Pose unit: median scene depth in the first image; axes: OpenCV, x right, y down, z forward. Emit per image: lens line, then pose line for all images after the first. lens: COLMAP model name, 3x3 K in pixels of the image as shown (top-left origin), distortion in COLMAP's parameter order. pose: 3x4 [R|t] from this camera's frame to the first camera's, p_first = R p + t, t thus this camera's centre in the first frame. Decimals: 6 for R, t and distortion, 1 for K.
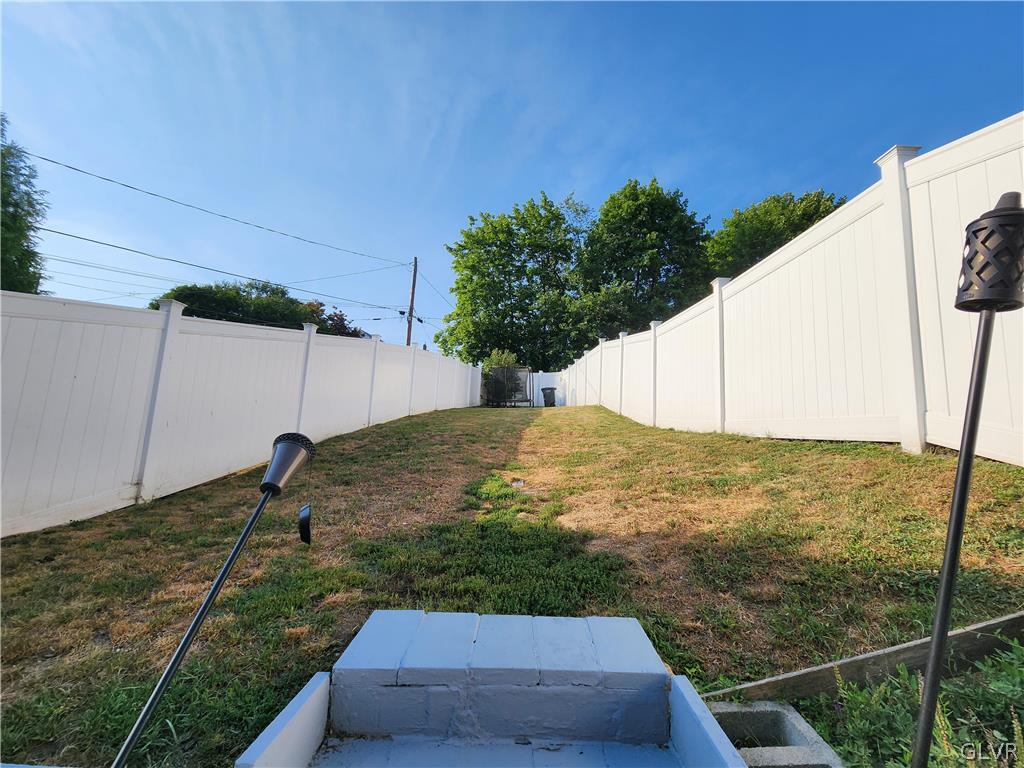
lens RADIAL K [[412.5, 0, 512.0], [0, 412.5, 384.0], [0, 0, 1]] dist [0.045649, -0.000064]
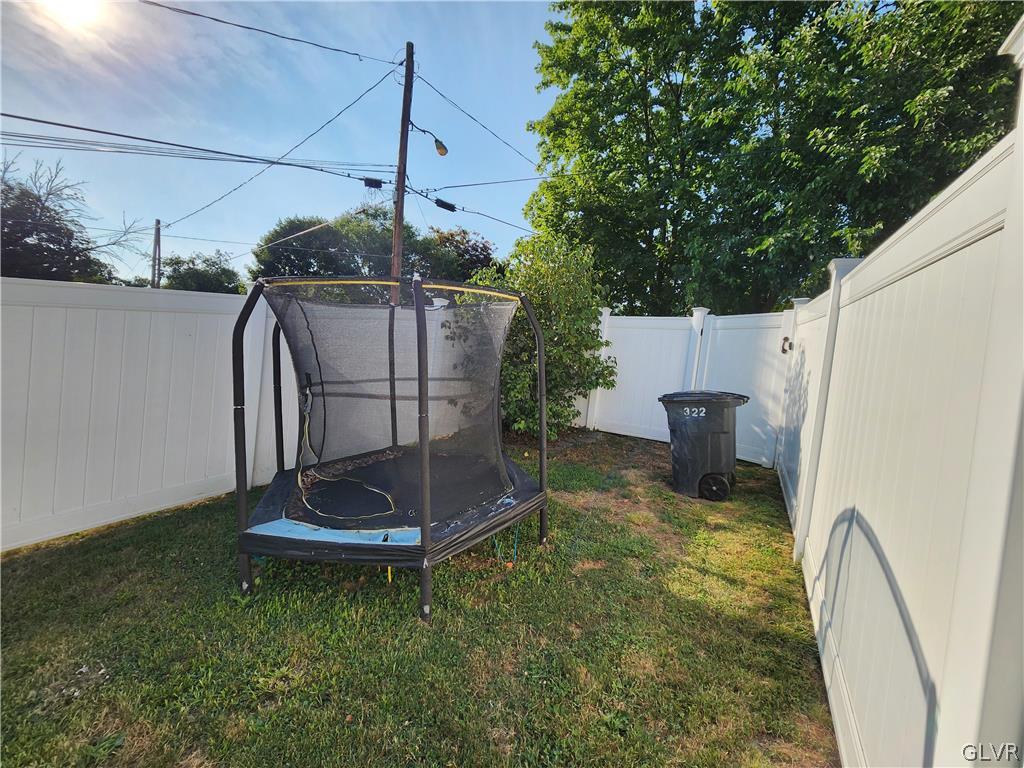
lens RADIAL K [[416.7, 0, 512.6], [0, 416.7, 386.0], [0, 0, 1]] dist [0.000475, -0.000655]
pose [[0.867052, 0.062698, -0.494256, 0.077848], [0.010351, 0.989569, 0.143688, -0.017804], [0.498109, -0.129701, 0.857359, 0.552442]]
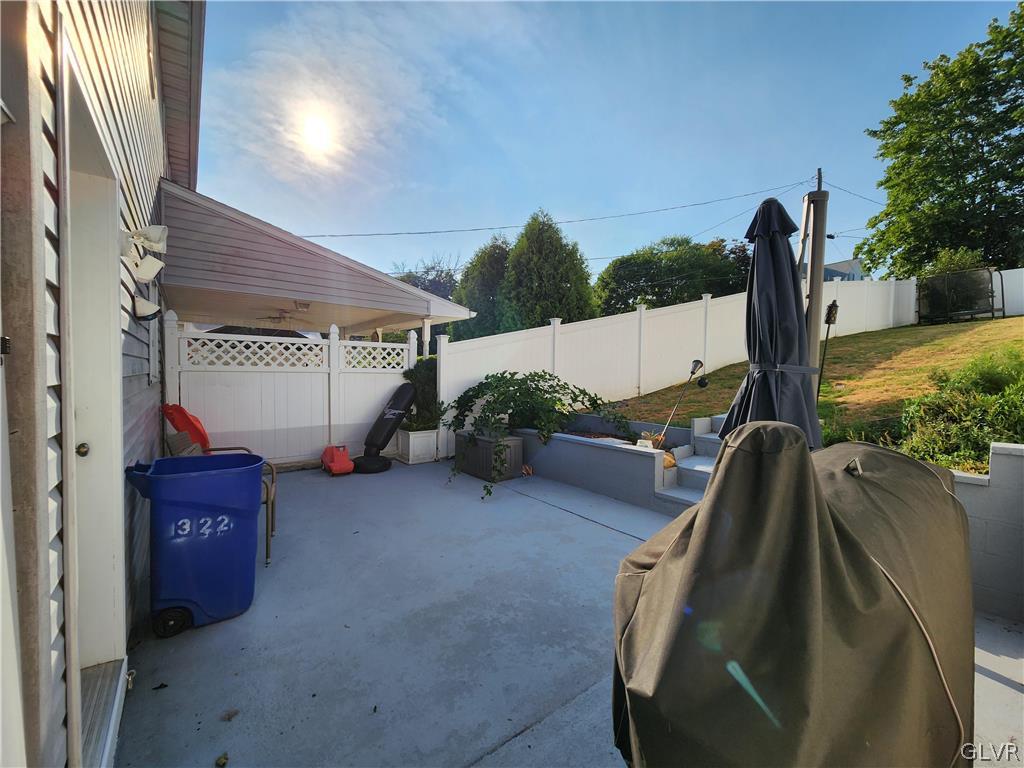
lens RADIAL K [[416.7, 0, 512.6], [0, 416.7, 386.0], [0, 0, 1]] dist [0.000475, -0.000655]
pose [[0.606046, -0.005905, -0.795407, 0.072059], [0.134717, 0.986288, 0.095323, -0.011199], [0.783938, -0.164925, 0.598532, -0.128088]]
